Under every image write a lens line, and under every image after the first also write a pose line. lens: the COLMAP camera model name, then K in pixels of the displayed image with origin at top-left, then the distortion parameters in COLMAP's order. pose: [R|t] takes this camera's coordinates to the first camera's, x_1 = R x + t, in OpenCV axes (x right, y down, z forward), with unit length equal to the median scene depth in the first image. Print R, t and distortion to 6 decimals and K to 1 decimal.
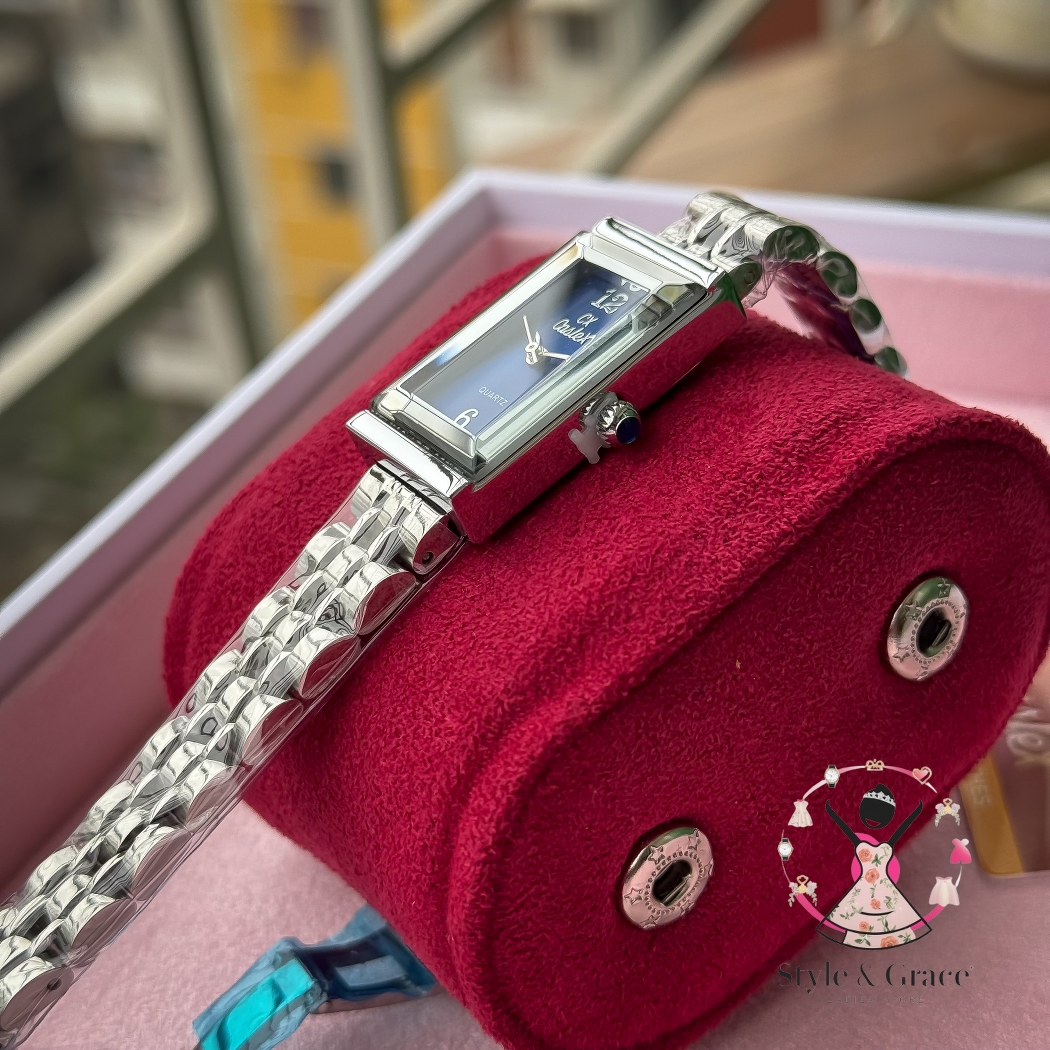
lens RADIAL K [[2067.0, 0, 516.5], [0, 2067.0, 525.7], [0, 0, 1]] dist [0.180559, -0.262607]
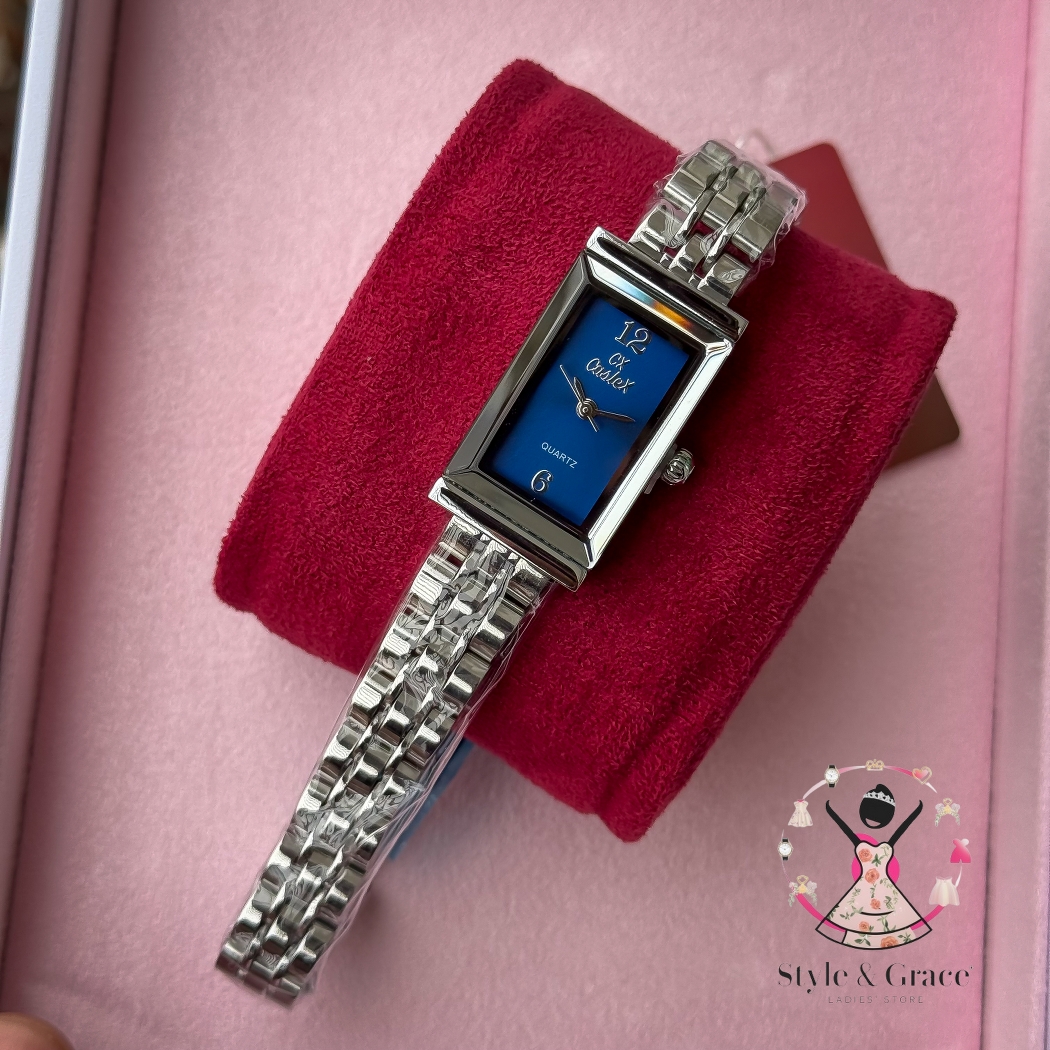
lens RADIAL K [[2045.4, 0, 525.0], [0, 2045.4, 525.0], [0, 0, 1]] dist [0.179217, 0.029014]
pose [[0.897065, -0.360396, 0.255712, -0.349579], [0.061888, 0.675428, 0.734824, -0.917574], [-0.437543, -0.643360, 0.628207, 0.287116]]
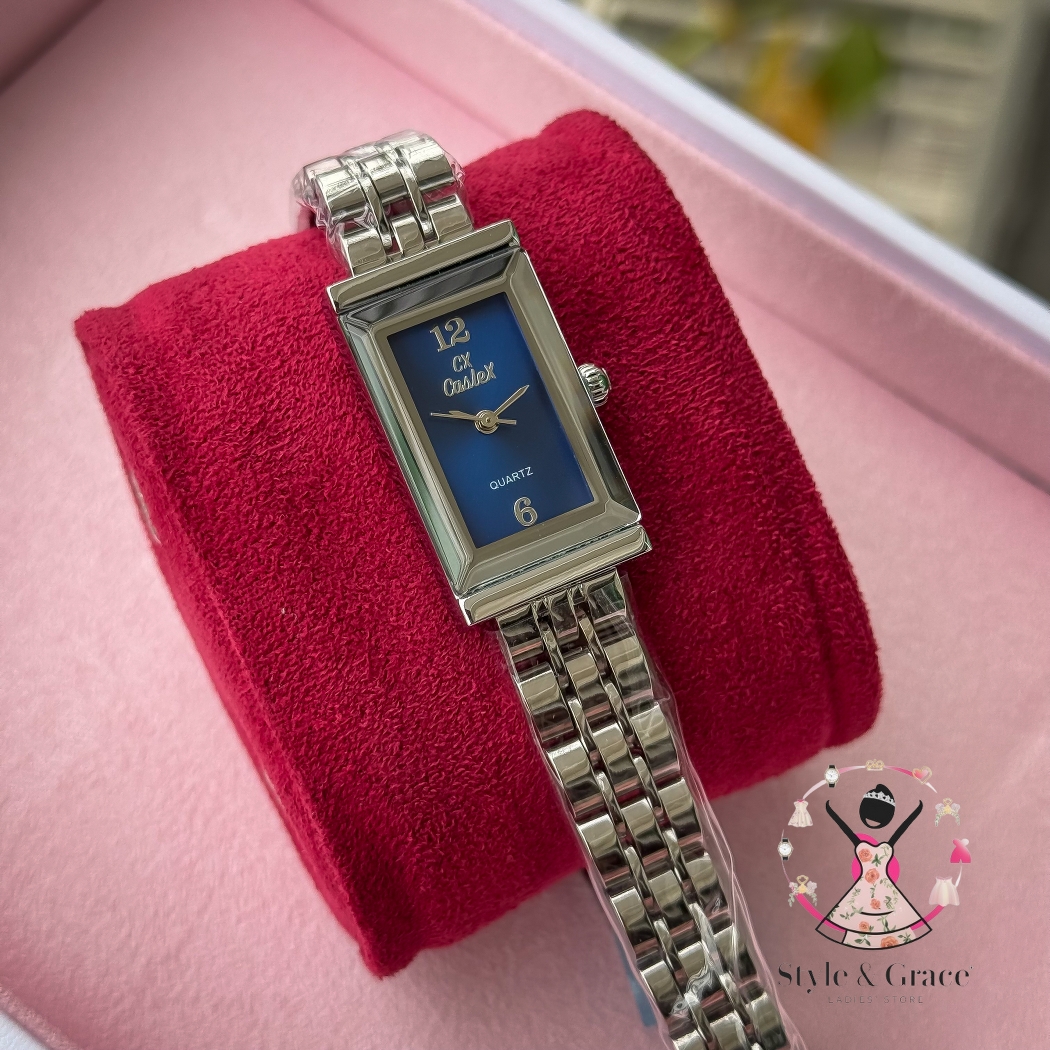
lens RADIAL K [[2045.4, 0, 525.0], [0, 2045.4, 525.0], [0, 0, 1]] dist [0.179217, 0.029014]
pose [[0.139576, -0.839177, 0.525643, -0.579614], [0.480455, 0.521560, 0.705081, -0.785919], [-0.865842, 0.154135, 0.475984, 0.556578]]
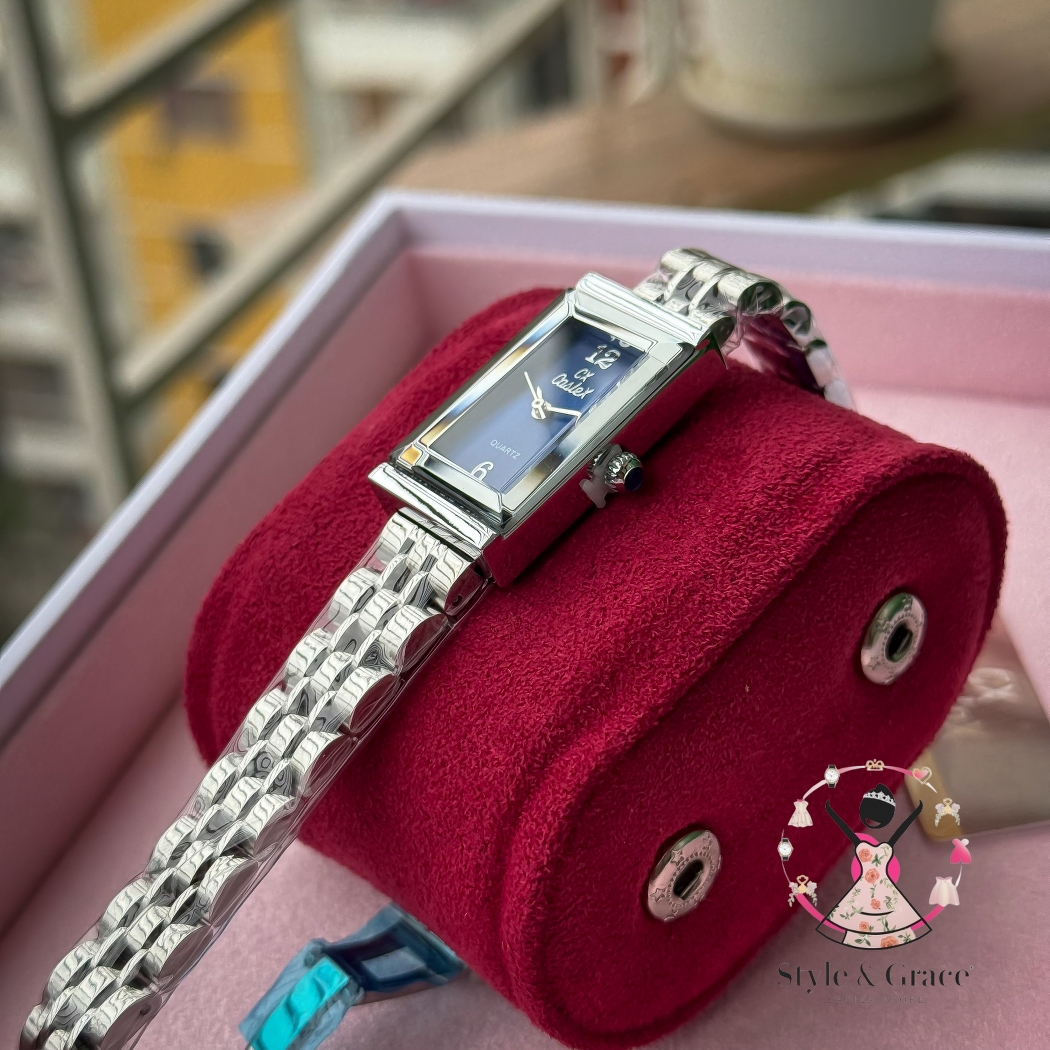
lens RADIAL K [[2045.4, 0, 525.0], [0, 2045.4, 525.0], [0, 0, 1]] dist [0.179217, 0.029014]
pose [[0.992463, -0.044807, 0.114061, -0.133600], [0.038738, 0.997741, 0.054887, -0.085937], [-0.116263, -0.050055, 0.991956, -0.089380]]
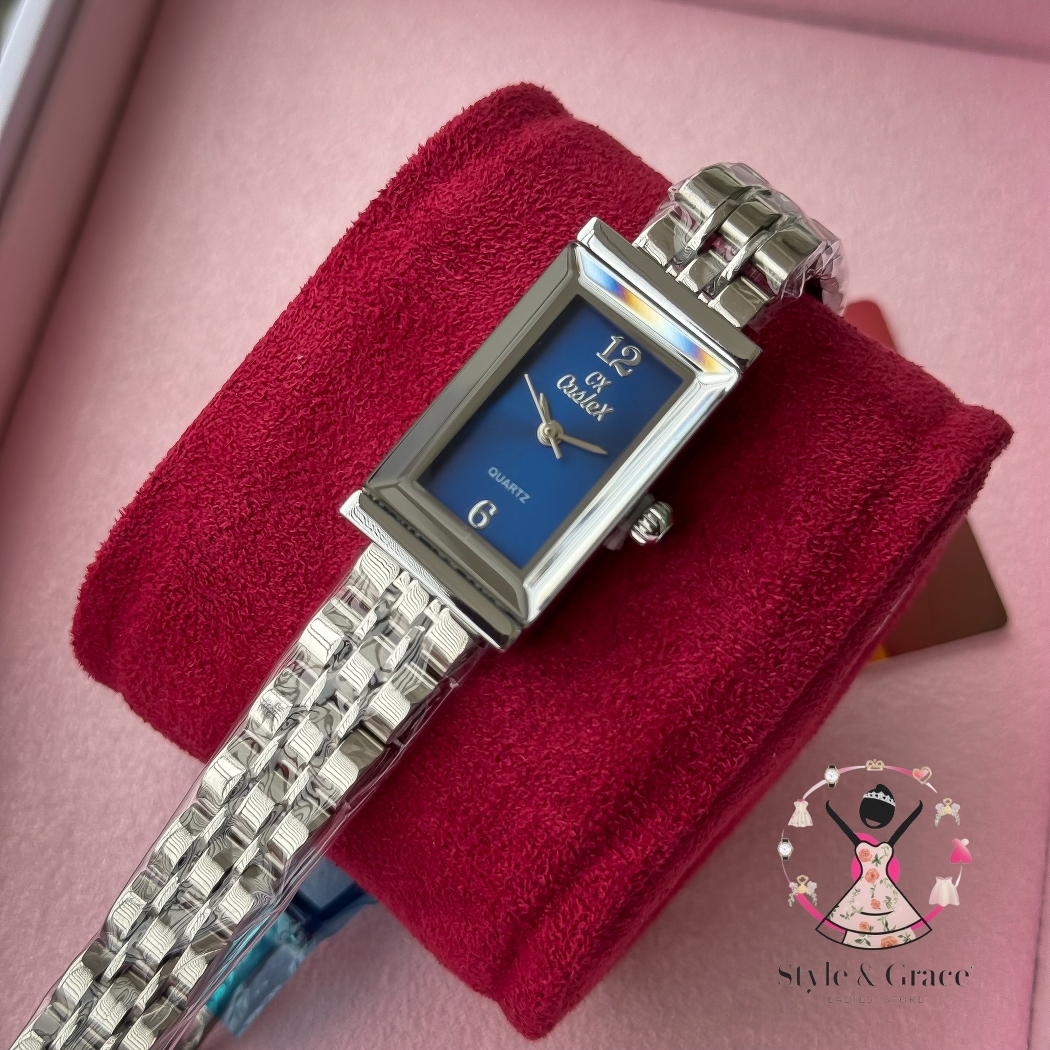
lens RADIAL K [[2067.0, 0, 516.5], [0, 2067.0, 525.7], [0, 0, 1]] dist [0.180559, -0.262607]
pose [[0.939847, -0.161855, 0.300817, -0.304203], [-0.039801, 0.822738, 0.567025, -0.602320], [-0.339270, -0.544889, 0.766806, 0.296334]]
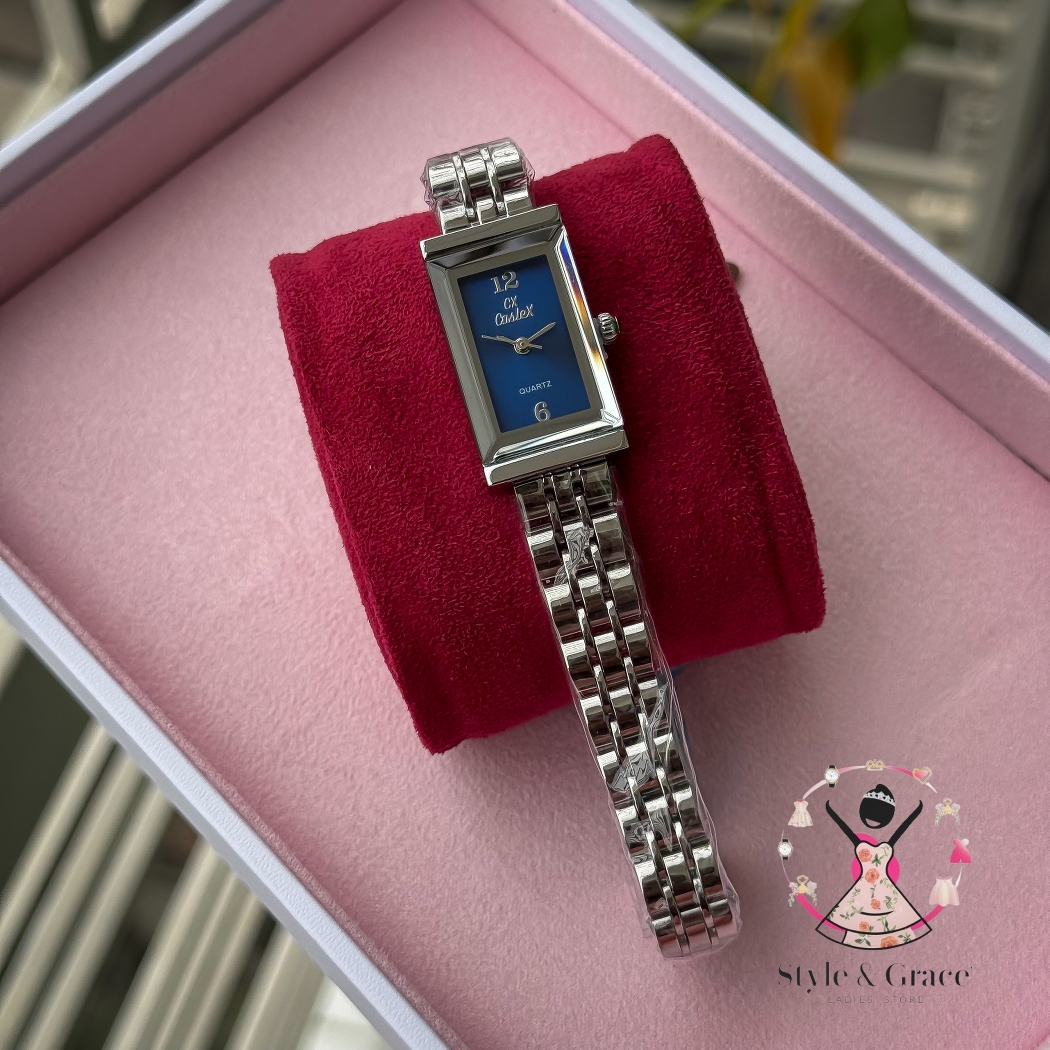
lens RADIAL K [[2025.2, 0, 493.7], [0, 2025.2, 478.3], [0, 0, 1]] dist [0.292674, 0.060489]
pose [[0.332661, -0.791803, 0.512235, -0.813423], [0.557140, 0.603257, 0.570680, -0.867897], [-0.760876, 0.095543, 0.641825, 0.156704]]
